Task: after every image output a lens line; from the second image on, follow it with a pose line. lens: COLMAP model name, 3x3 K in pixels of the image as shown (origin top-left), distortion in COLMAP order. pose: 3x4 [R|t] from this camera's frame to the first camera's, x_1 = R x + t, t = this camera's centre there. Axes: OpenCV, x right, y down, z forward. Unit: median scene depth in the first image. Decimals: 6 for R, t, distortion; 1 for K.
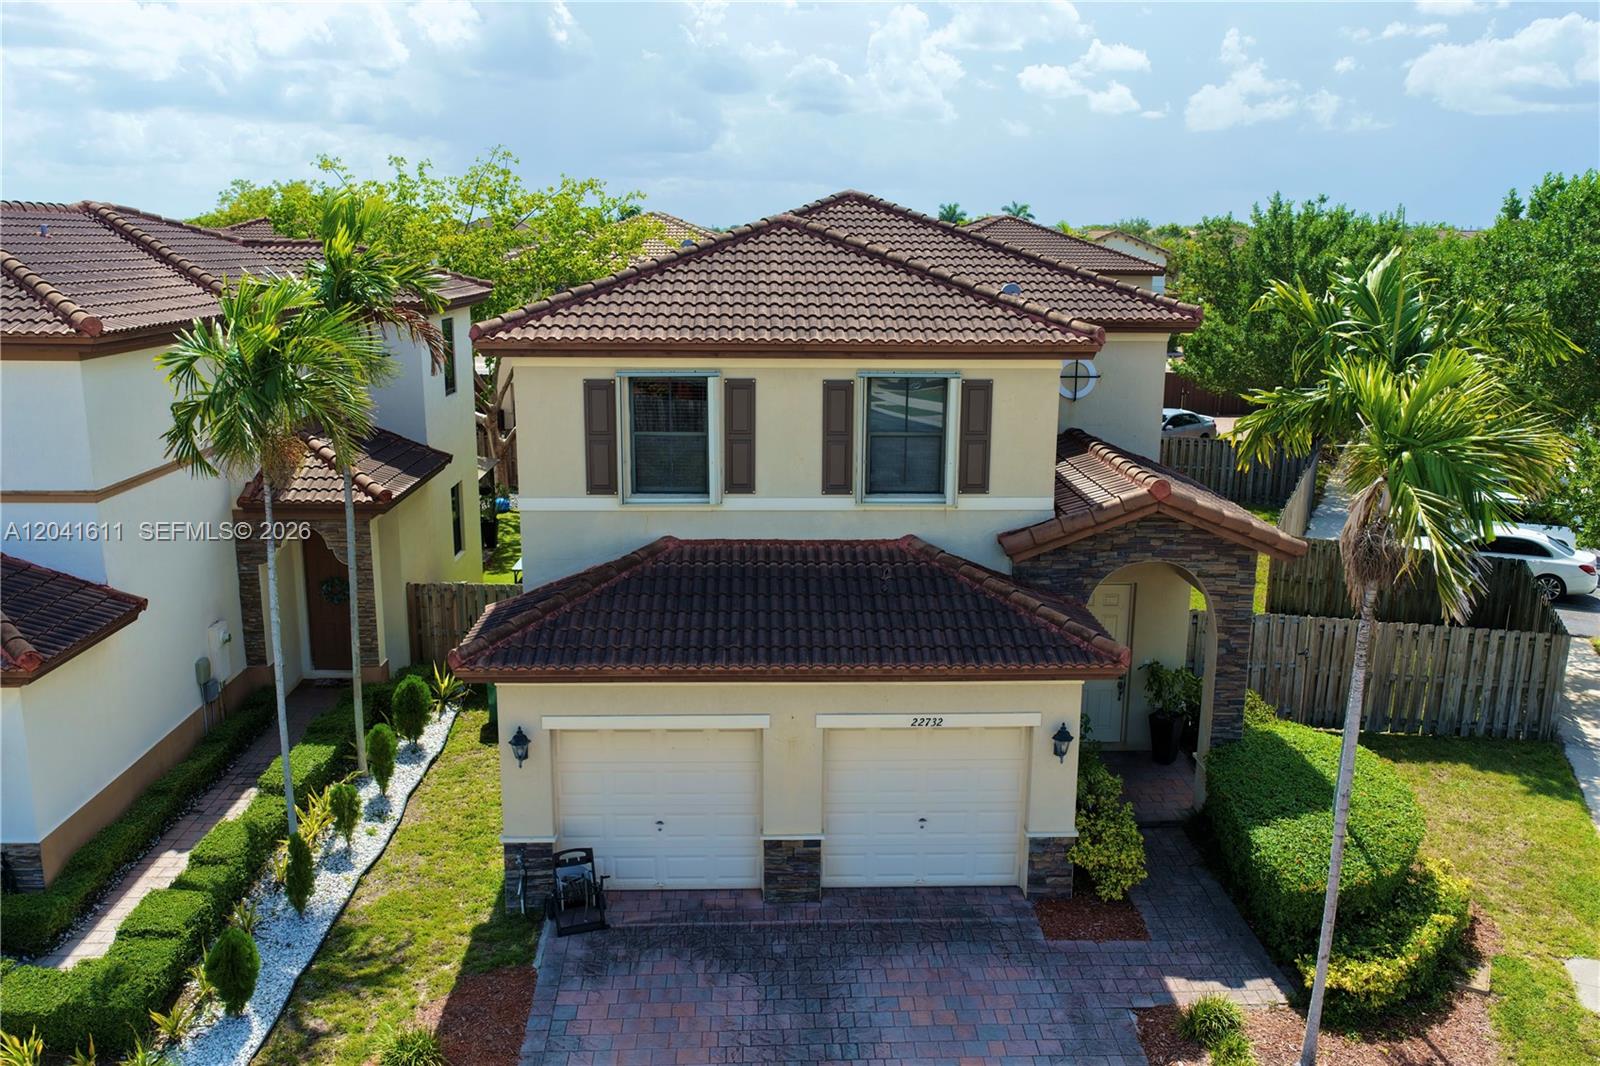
lens RADIAL K [[1319.8, 0, 812.8], [0, 1319.8, 534.6], [0, 0, 1]] dist [0.005392, -0.000041]
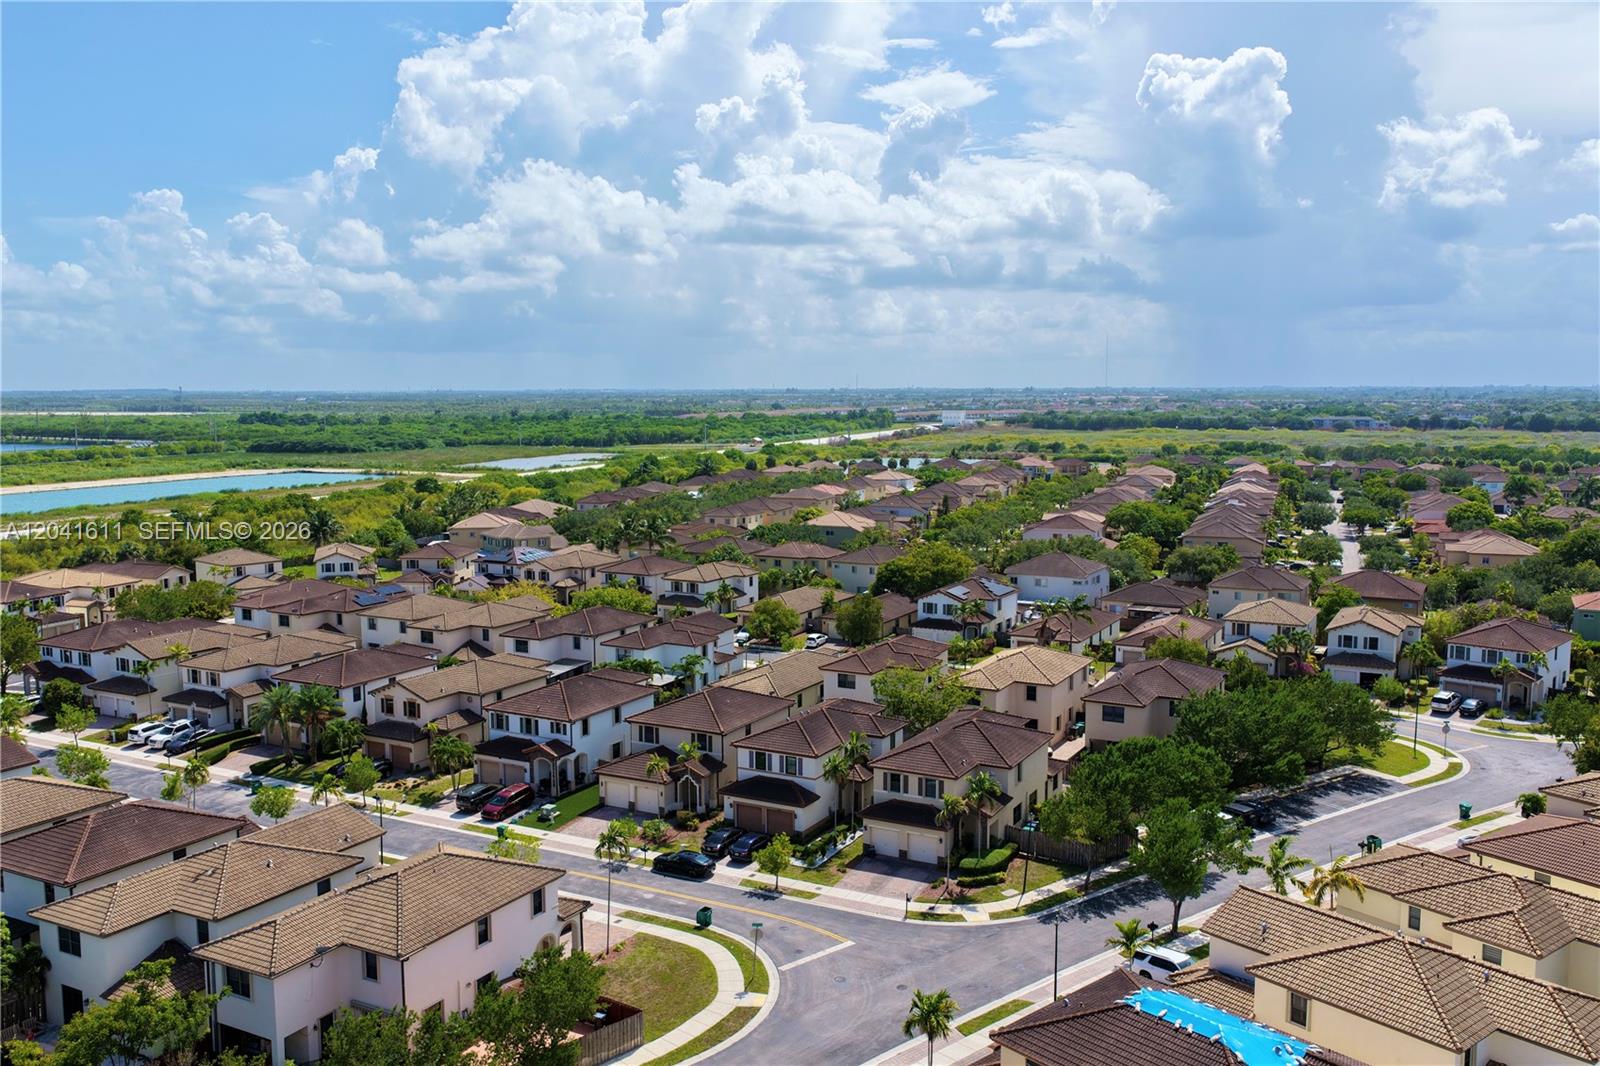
lens RADIAL K [[1319.8, 0, 802.9], [0, 1319.8, 531.1], [0, 0, 1]] dist [0.005392, -0.000041]
pose [[0.860679, 0.041743, -0.507434, 2.619954], [-0.101799, 0.990618, -0.091173, -0.635699], [0.498867, 0.130126, 0.856854, -4.697837]]
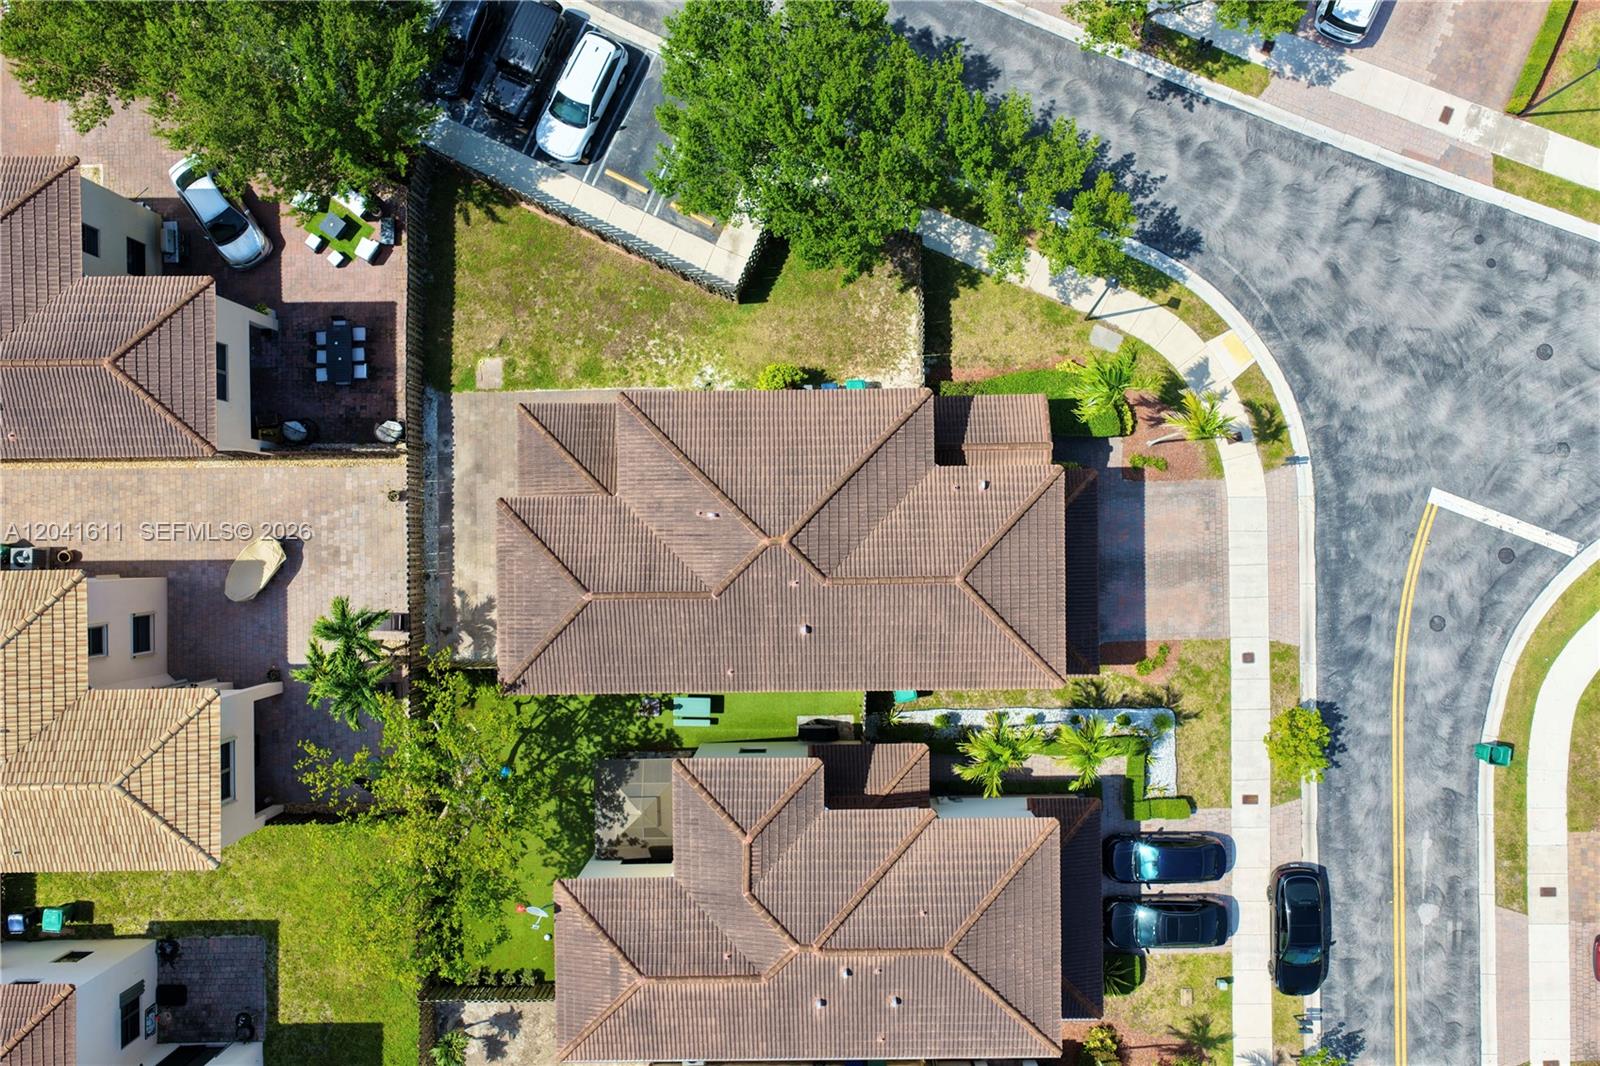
lens RADIAL K [[1319.8, 0, 801.3], [0, 1319.8, 532.8], [0, 0, 1]] dist [0.005392, -0.000041]
pose [[0.021744, -0.999518, -0.022175, 0.131287], [0.231438, -0.016545, 0.972709, -2.931427], [-0.972607, -0.026283, 0.230967, 0.857814]]
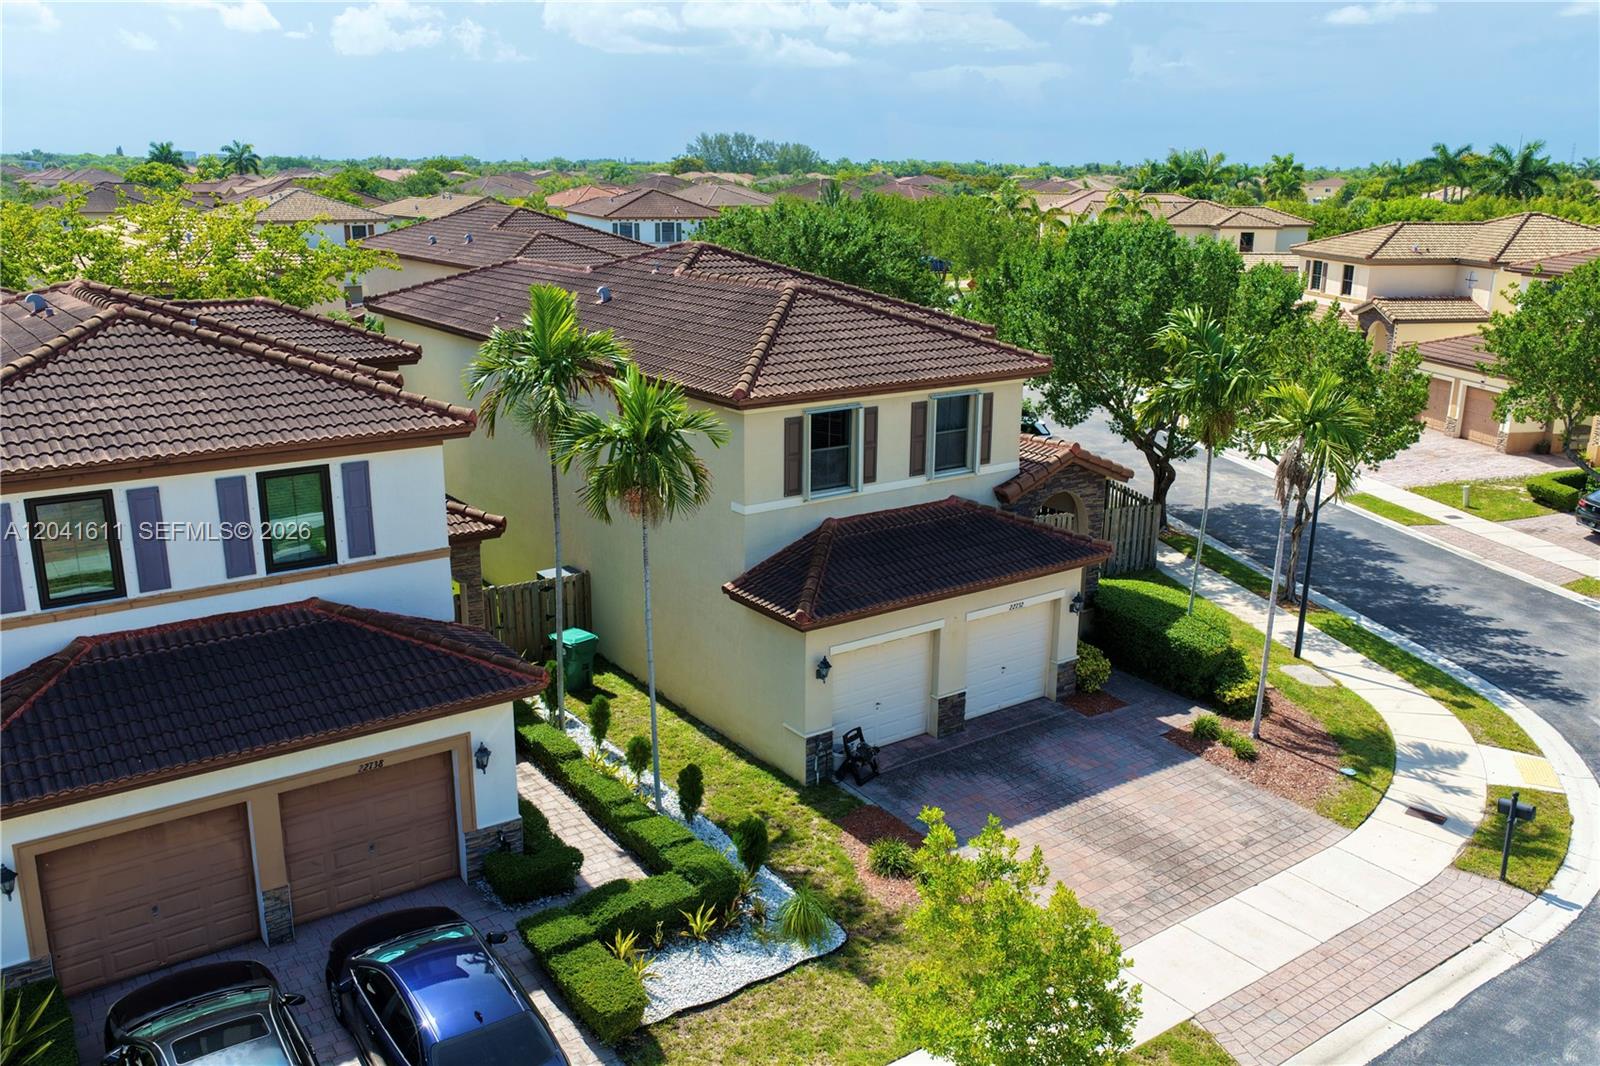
lens RADIAL K [[1319.8, 0, 813.4], [0, 1319.8, 534.0], [0, 0, 1]] dist [0.005392, -0.000041]
pose [[0.829688, -0.148201, 0.538195, -0.930564], [0.121242, 0.988941, 0.085413, -0.110518], [-0.544901, -0.005615, 0.838481, -0.226367]]
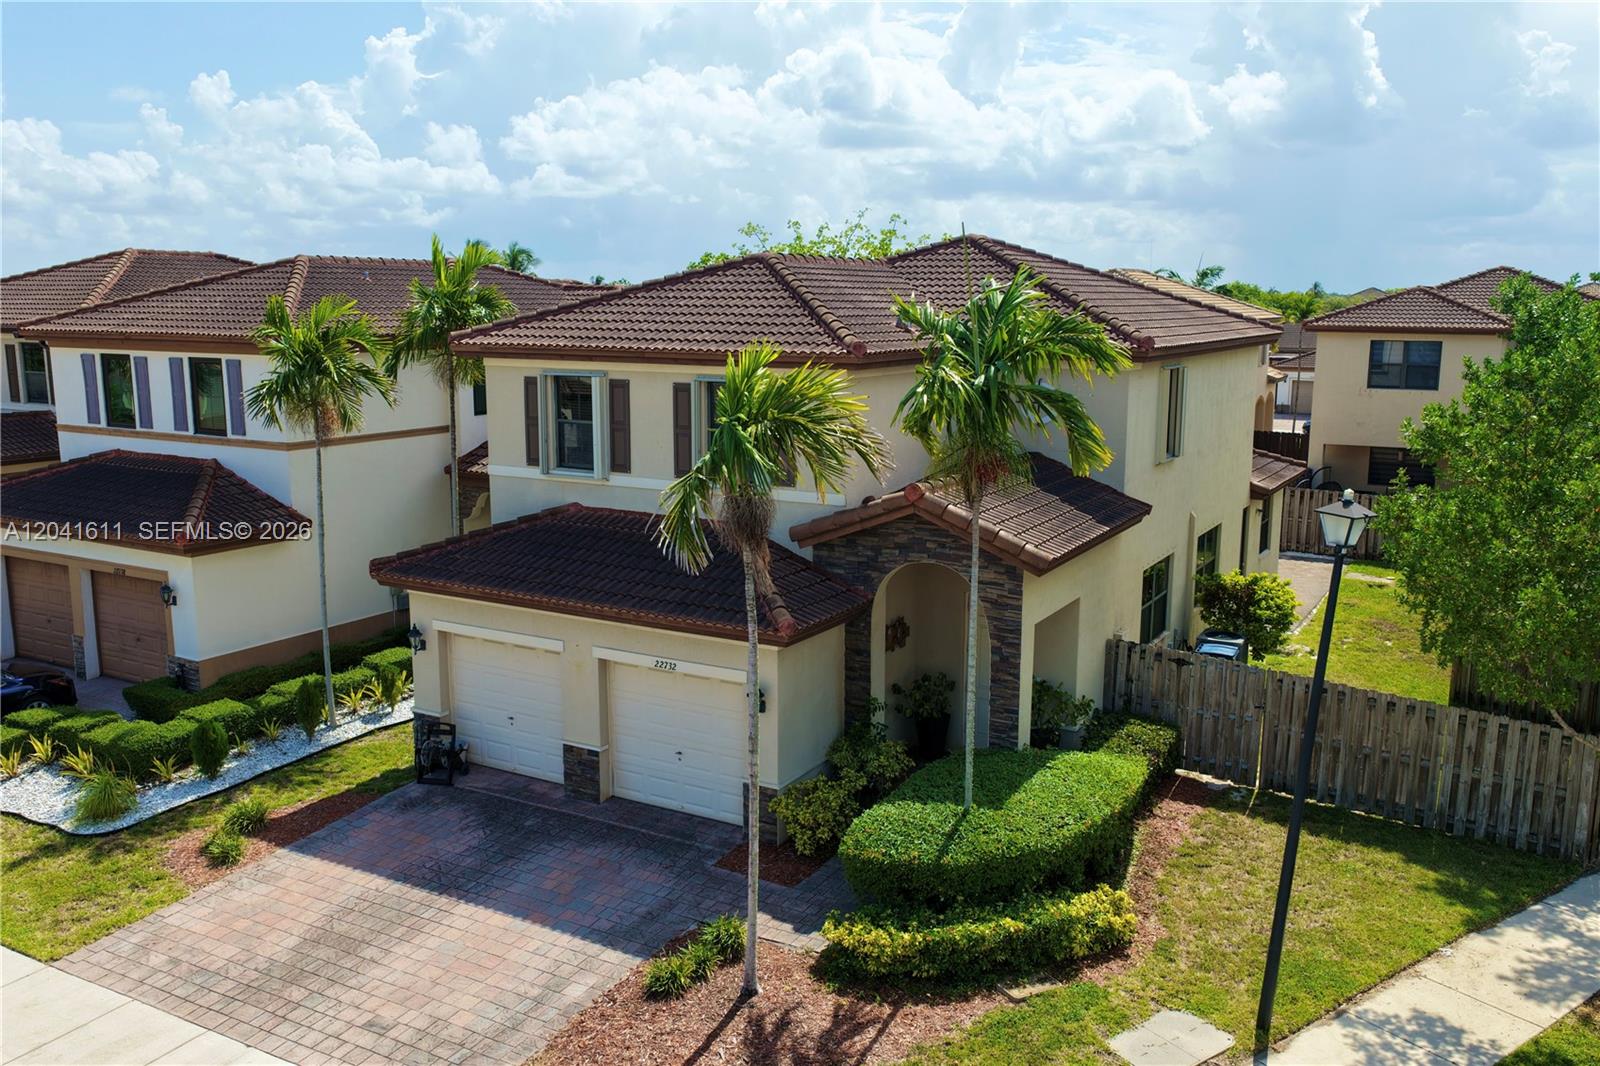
lens RADIAL K [[1319.8, 0, 812.0], [0, 1319.8, 541.8], [0, 0, 1]] dist [0.005392, -0.000041]
pose [[0.848115, 0.090970, -0.521944, 0.756908], [-0.115129, 0.993253, -0.013960, 0.030347], [0.517152, 0.071930, 0.852865, 0.041033]]
